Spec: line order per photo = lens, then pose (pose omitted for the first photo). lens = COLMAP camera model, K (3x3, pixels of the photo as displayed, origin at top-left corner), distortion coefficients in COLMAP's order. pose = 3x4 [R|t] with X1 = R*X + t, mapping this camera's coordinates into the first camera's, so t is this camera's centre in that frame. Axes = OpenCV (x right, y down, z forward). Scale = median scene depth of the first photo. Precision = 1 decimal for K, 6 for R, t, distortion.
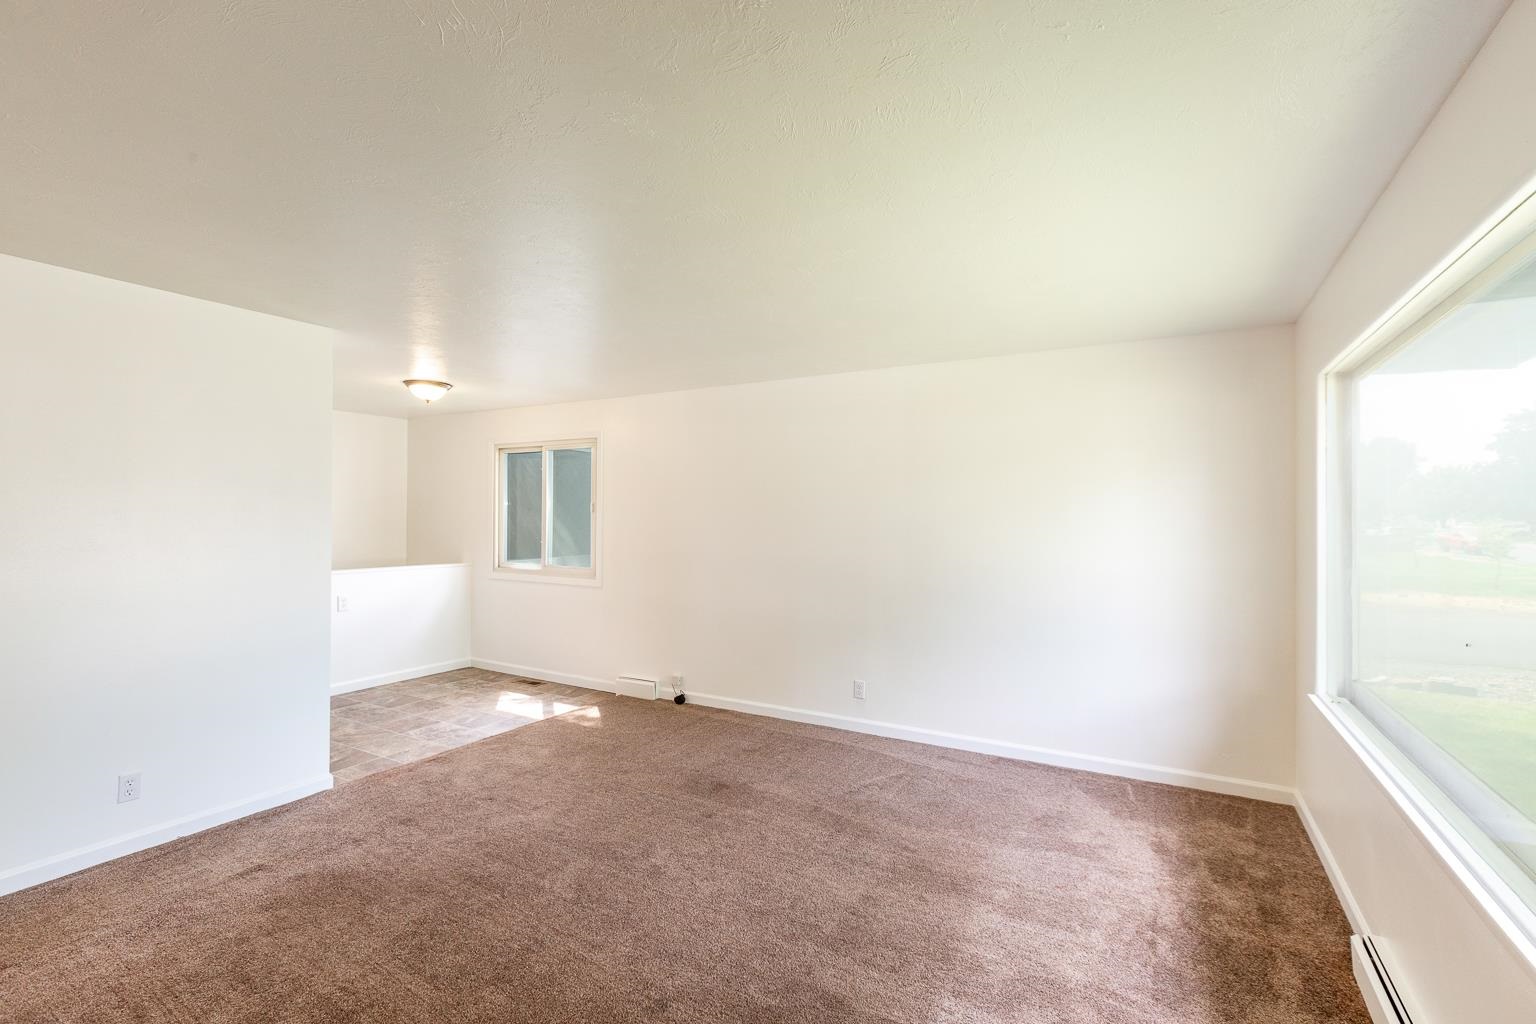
lens RADIAL K [[695.7, 0, 754.4], [0, 695.7, 511.4], [0, 0, 1]] dist [0.004053, -0.001801]
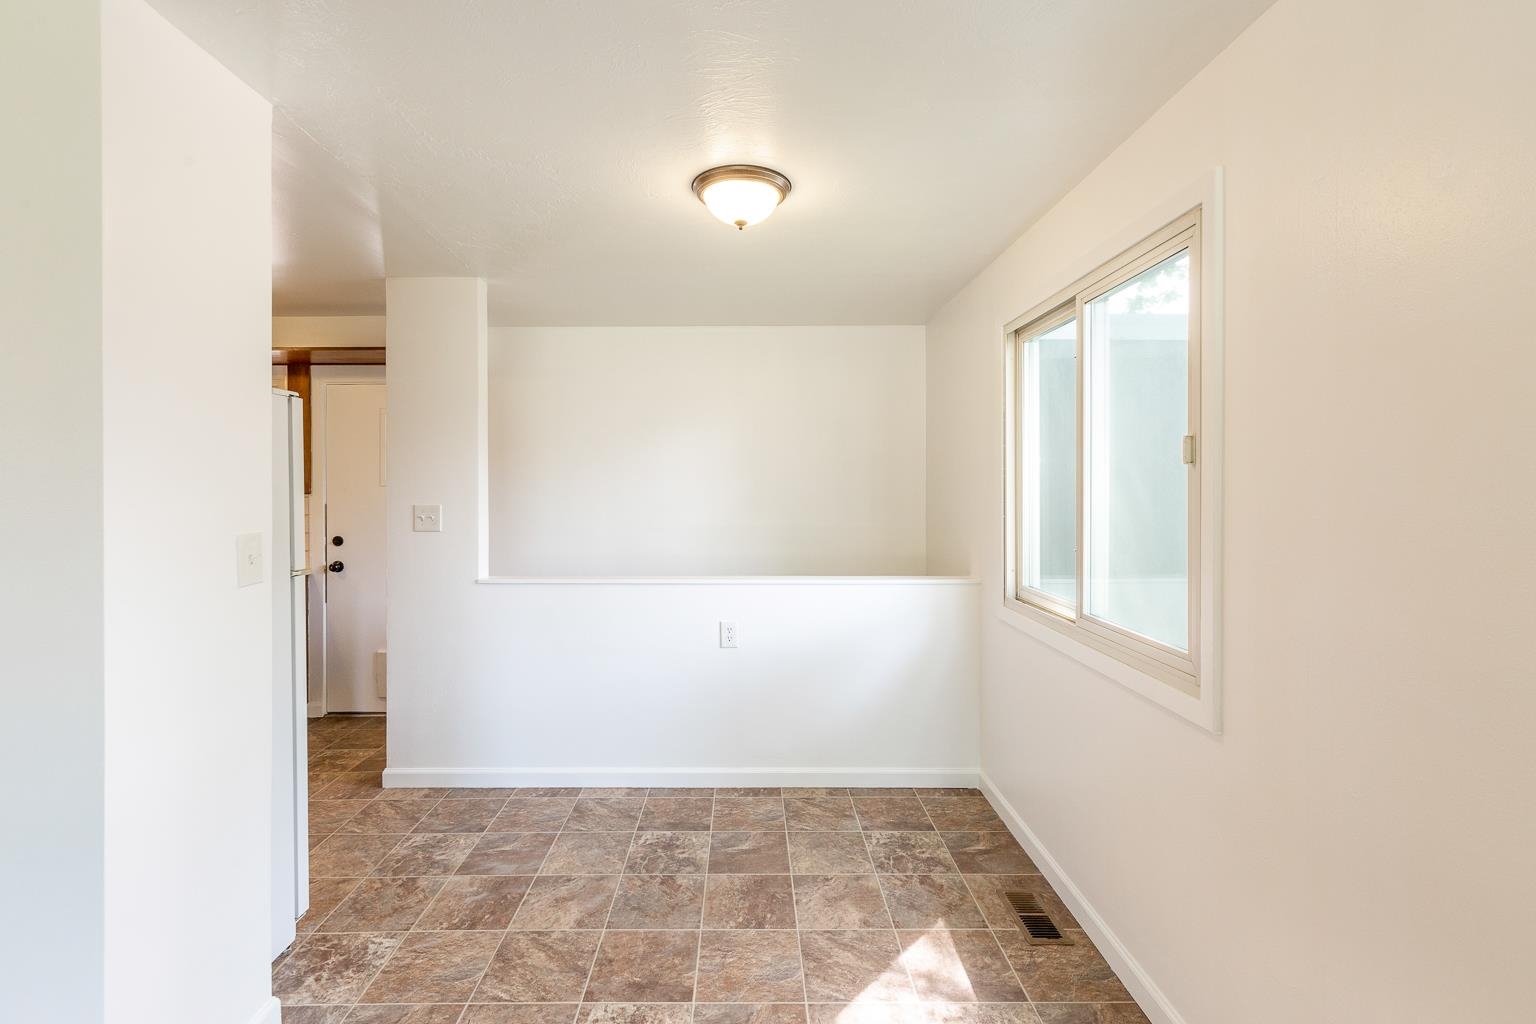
lens RADIAL K [[695.7, 0, 747.5], [0, 695.7, 495.3], [0, 0, 1]] dist [0.004053, -0.001801]
pose [[0.516671, -0.000215, -0.856184, -0.121422], [0.008606, 0.999951, 0.004942, 0.017887], [0.856141, -0.009921, 0.516647, 1.068252]]
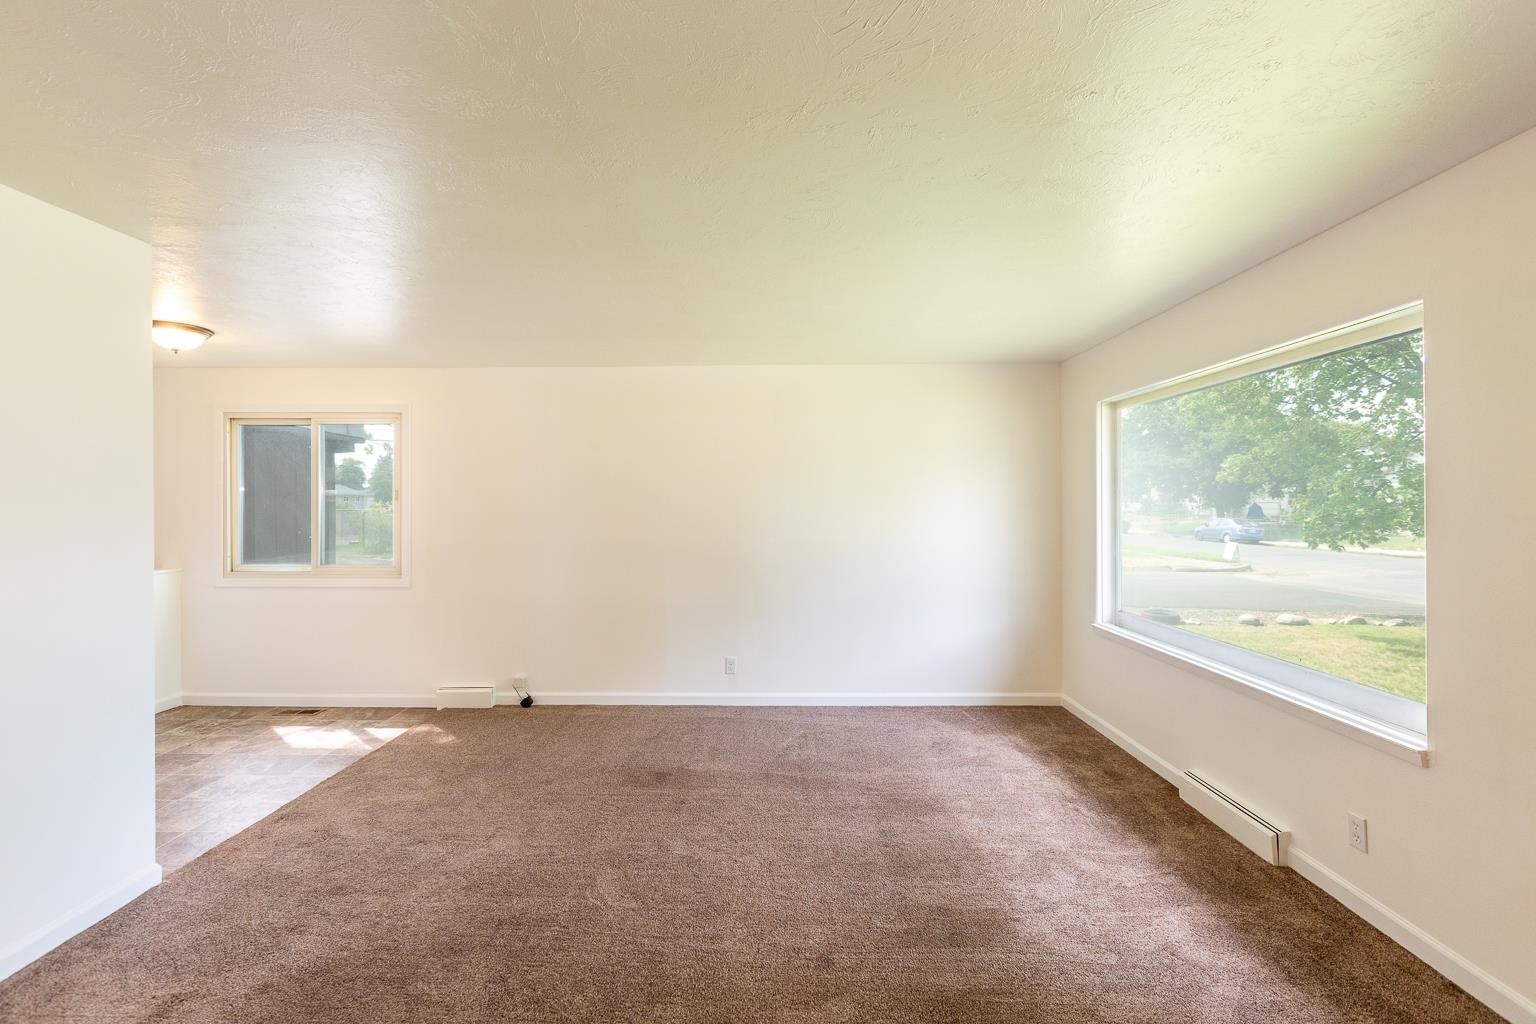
lens RADIAL K [[695.7, 0, 752.9], [0, 695.7, 507.1], [0, 0, 1]] dist [0.004053, -0.001801]
pose [[0.872875, -0.009078, 0.487860, -0.408427], [0.002620, 0.999900, 0.013920, -0.000931], [-0.487937, -0.010872, 0.872811, 0.071007]]
